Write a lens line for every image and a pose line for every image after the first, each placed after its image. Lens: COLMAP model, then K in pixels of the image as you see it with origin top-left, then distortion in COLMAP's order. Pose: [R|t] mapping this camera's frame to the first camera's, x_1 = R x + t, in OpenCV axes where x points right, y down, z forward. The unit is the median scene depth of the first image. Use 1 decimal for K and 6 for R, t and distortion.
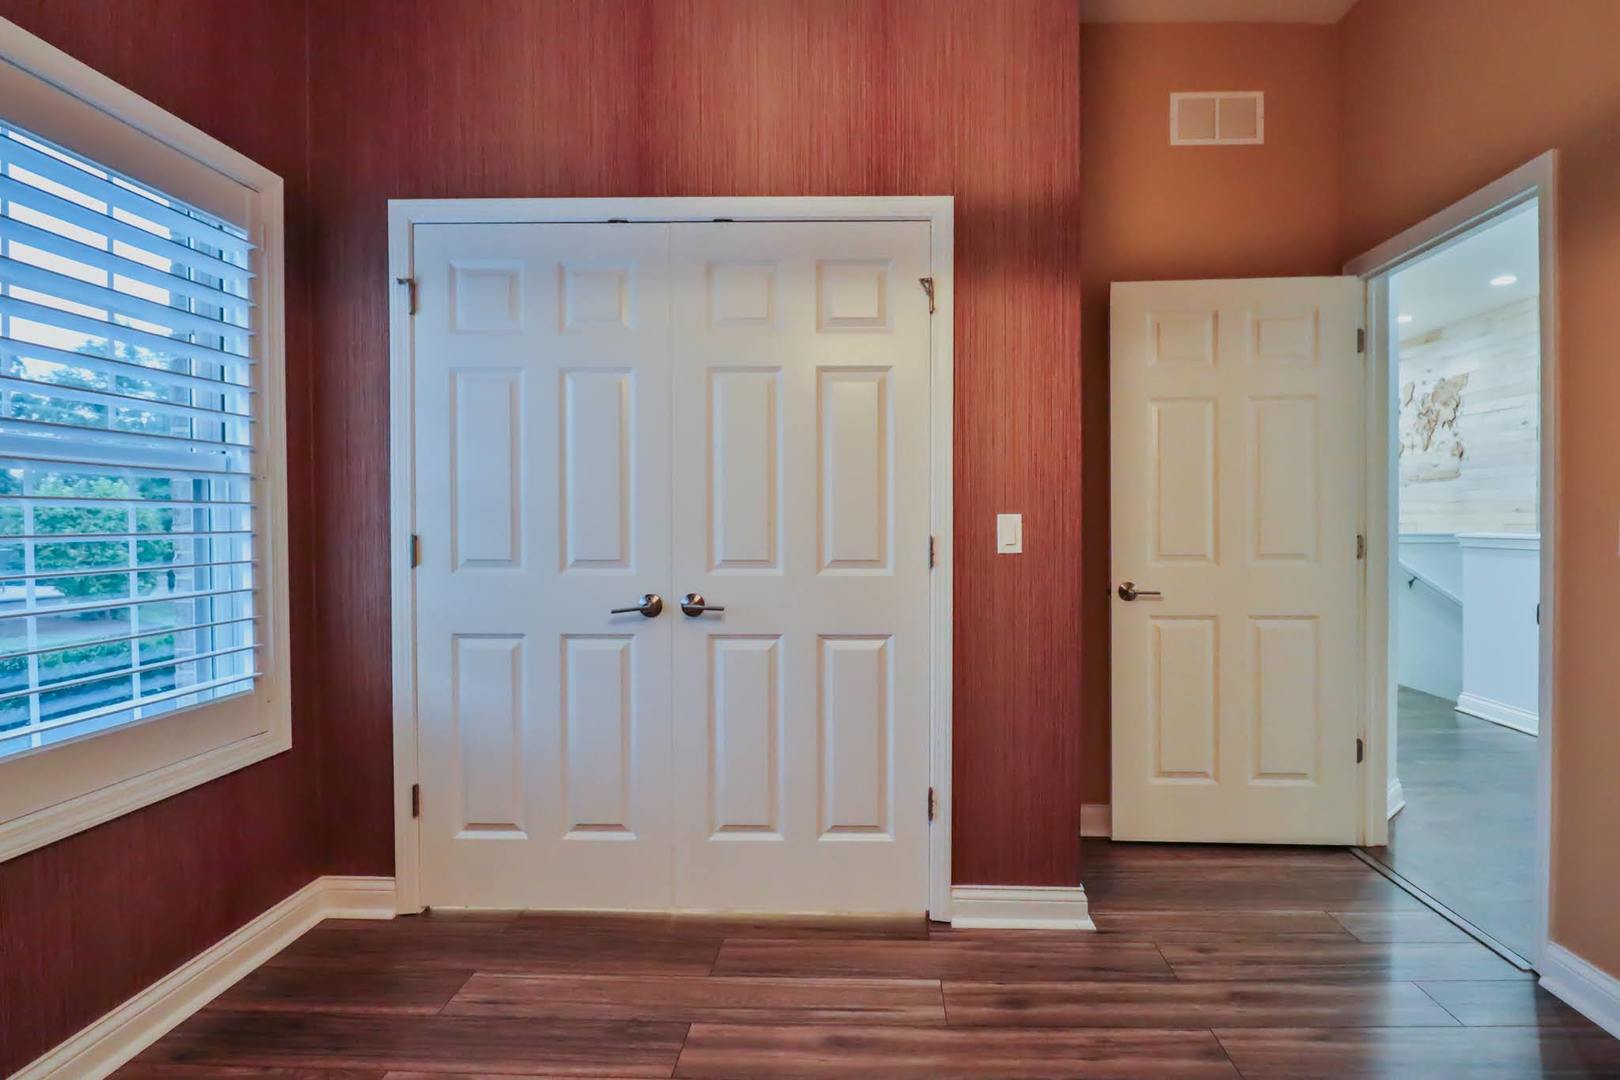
lens RADIAL K [[833.8, 0, 815.5], [0, 833.8, 524.1], [0, 0, 1]] dist [0.011770, -0.005899]
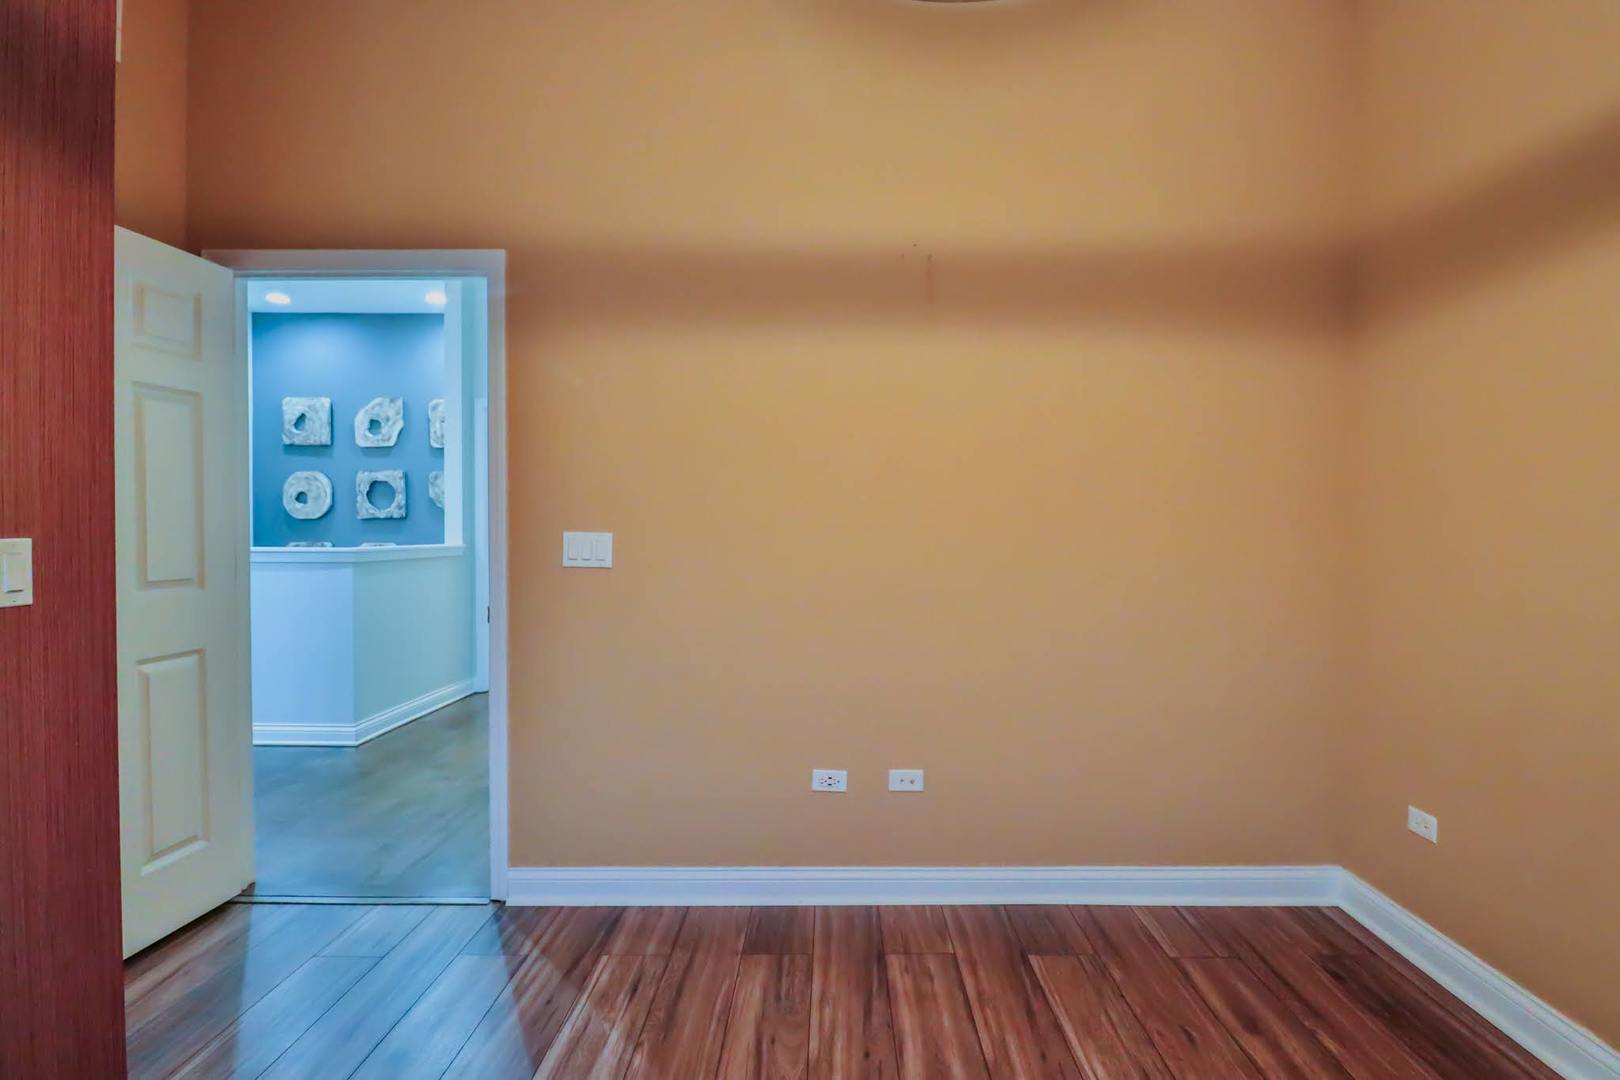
lens RADIAL K [[869.2, 0, 813.0], [0, 869.2, 526.0], [0, 0, 1]] dist [0.009617, -0.004528]
pose [[-0.019609, -0.001842, 0.999806, -0.385719], [0.004844, 0.999986, 0.001938, -0.020669], [-0.999796, 0.004881, -0.019600, 0.467411]]
